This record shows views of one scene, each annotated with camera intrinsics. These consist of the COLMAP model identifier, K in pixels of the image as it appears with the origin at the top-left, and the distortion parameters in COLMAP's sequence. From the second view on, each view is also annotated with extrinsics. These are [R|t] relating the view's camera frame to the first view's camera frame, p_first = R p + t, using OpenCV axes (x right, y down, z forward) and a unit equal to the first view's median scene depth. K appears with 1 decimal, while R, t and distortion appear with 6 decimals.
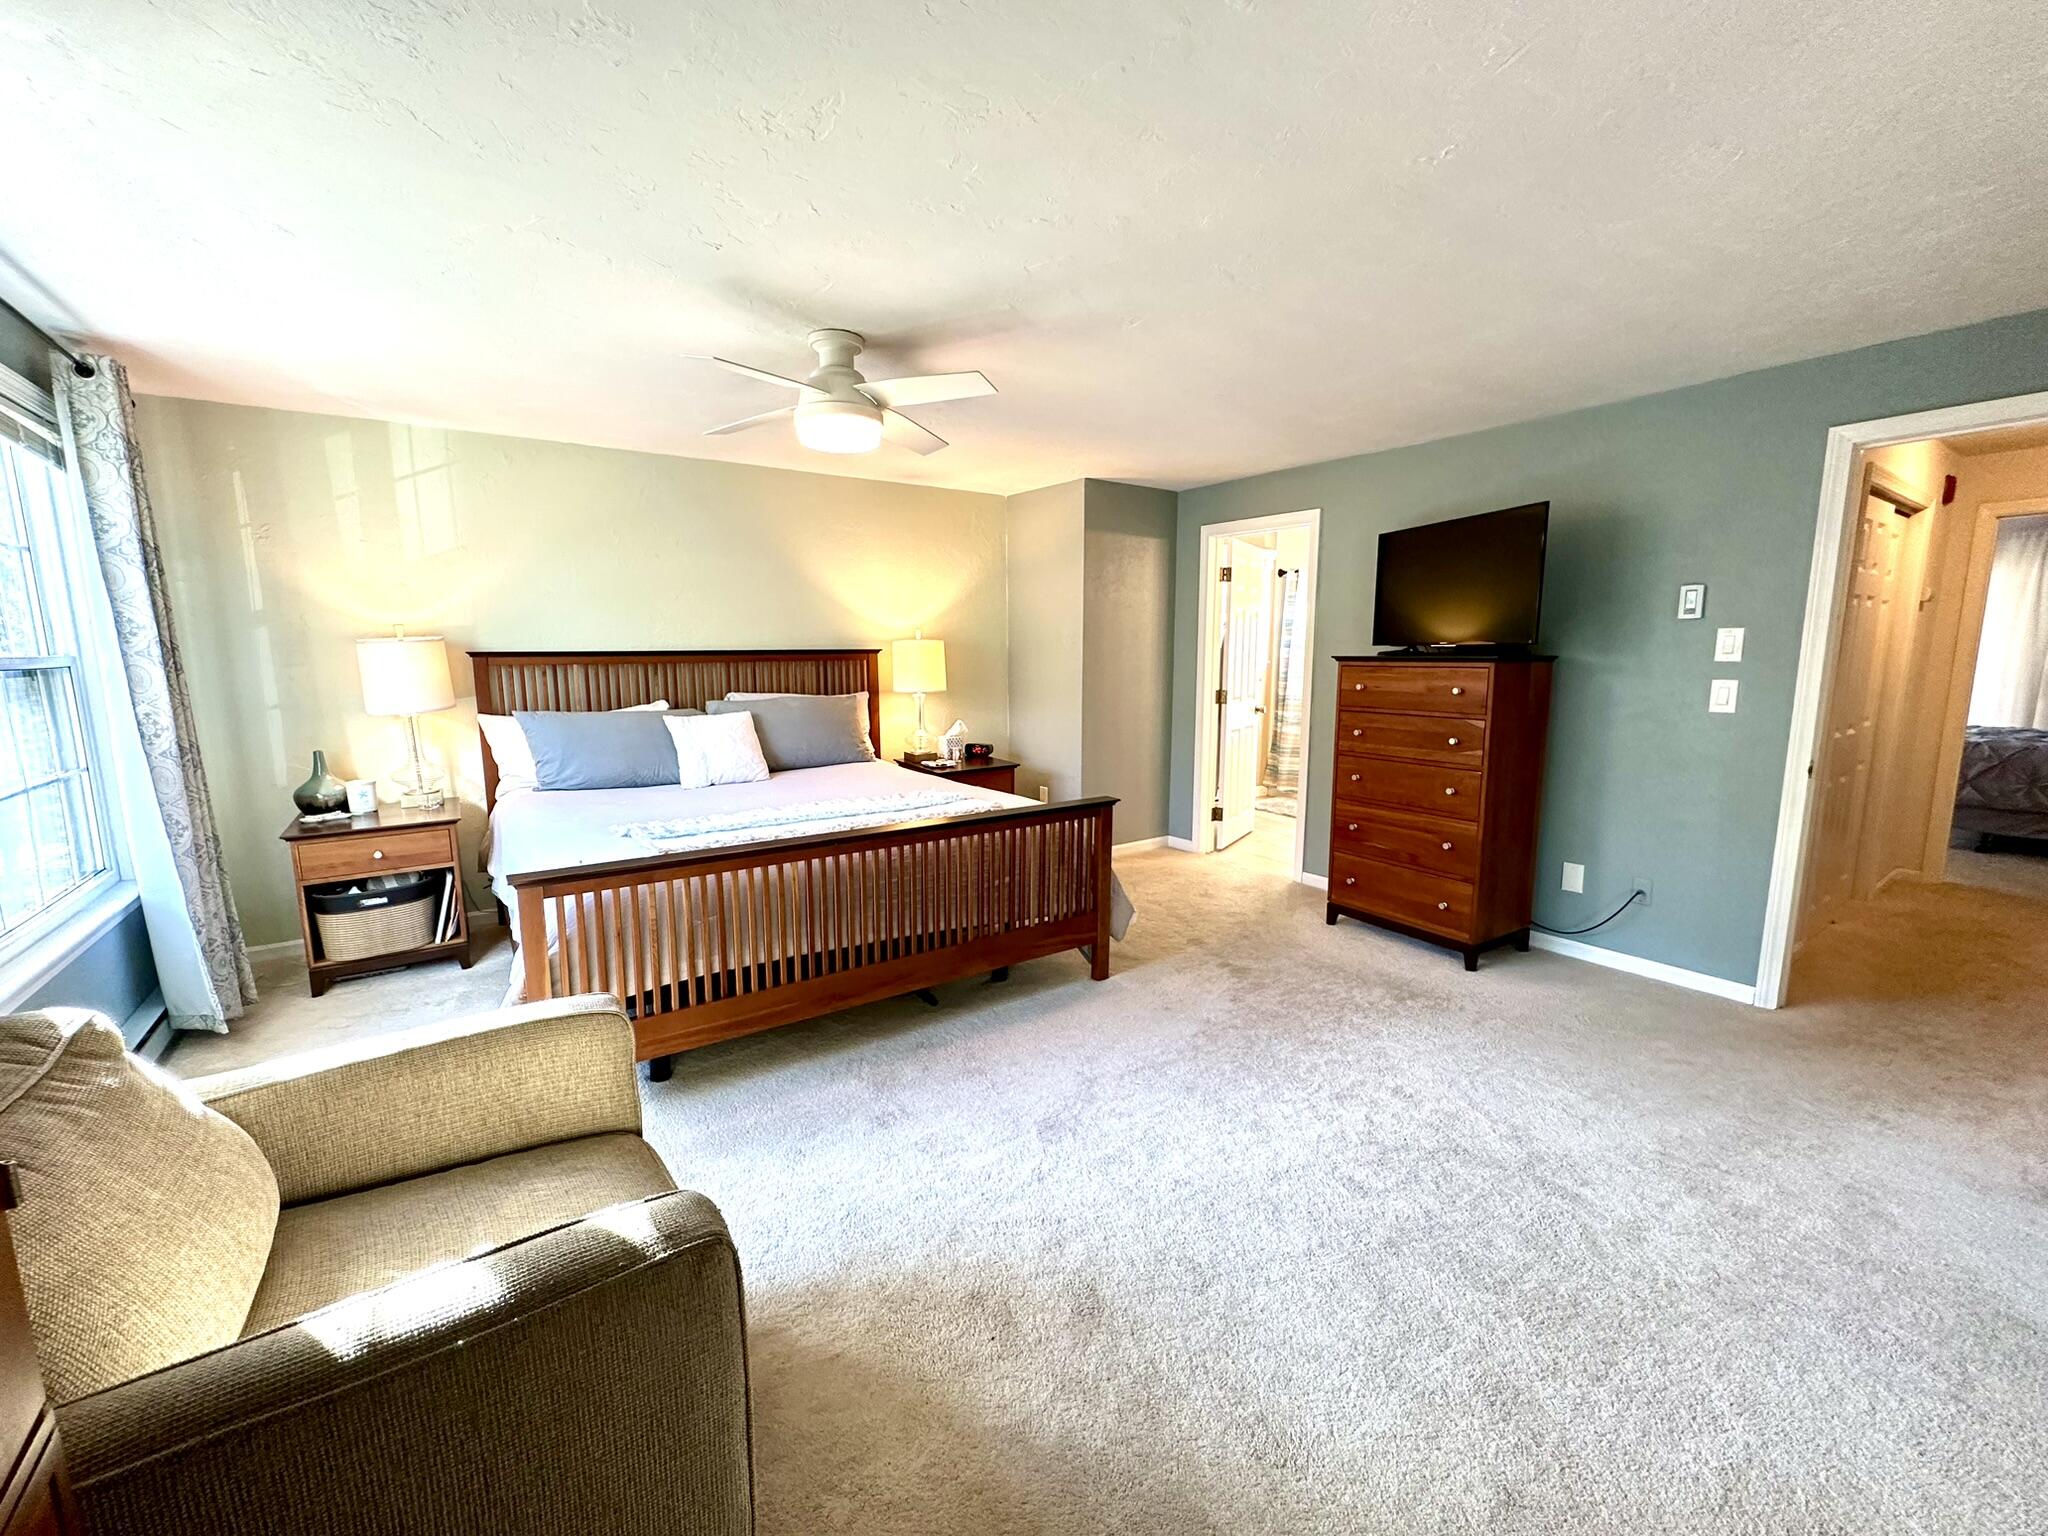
lens RADIAL K [[814.9, 0, 1019.6], [0, 814.9, 770.0], [0, 0, 1]] dist [-0.002835, 0.000808]
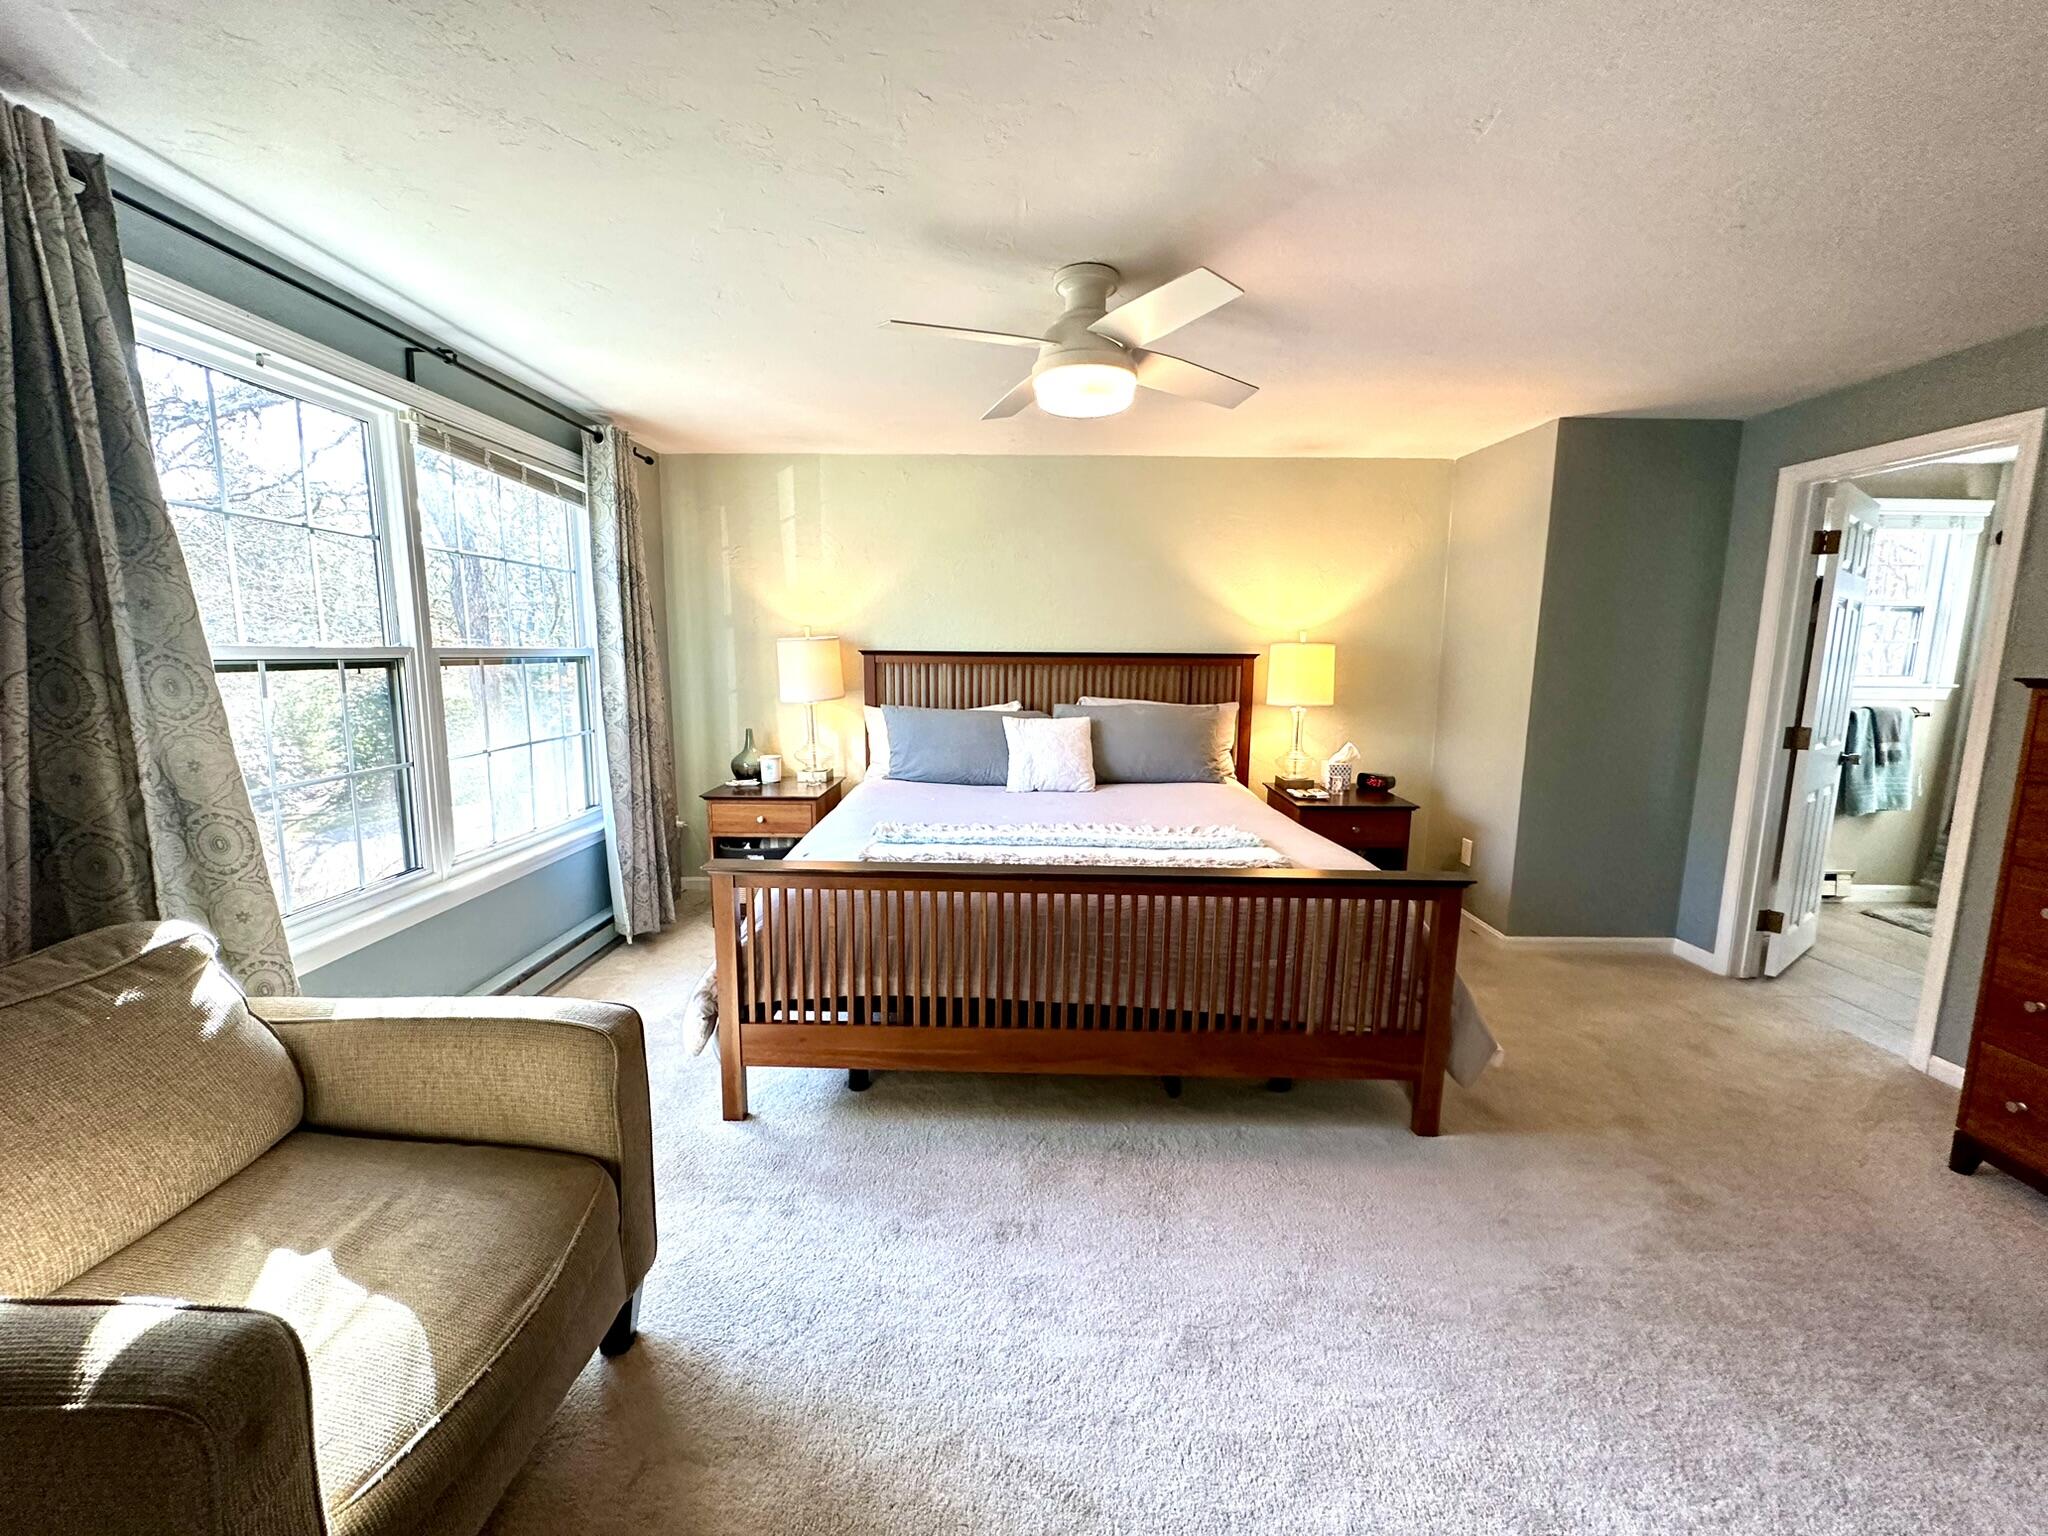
lens RADIAL K [[814.9, 0, 1022.1], [0, 814.9, 767.5], [0, 0, 1]] dist [-0.002835, 0.000808]
pose [[0.817528, 0.093644, -0.568224, 0.168904], [-0.099818, 0.994798, 0.020330, -0.029366], [0.567172, 0.040099, 0.822623, 0.208894]]
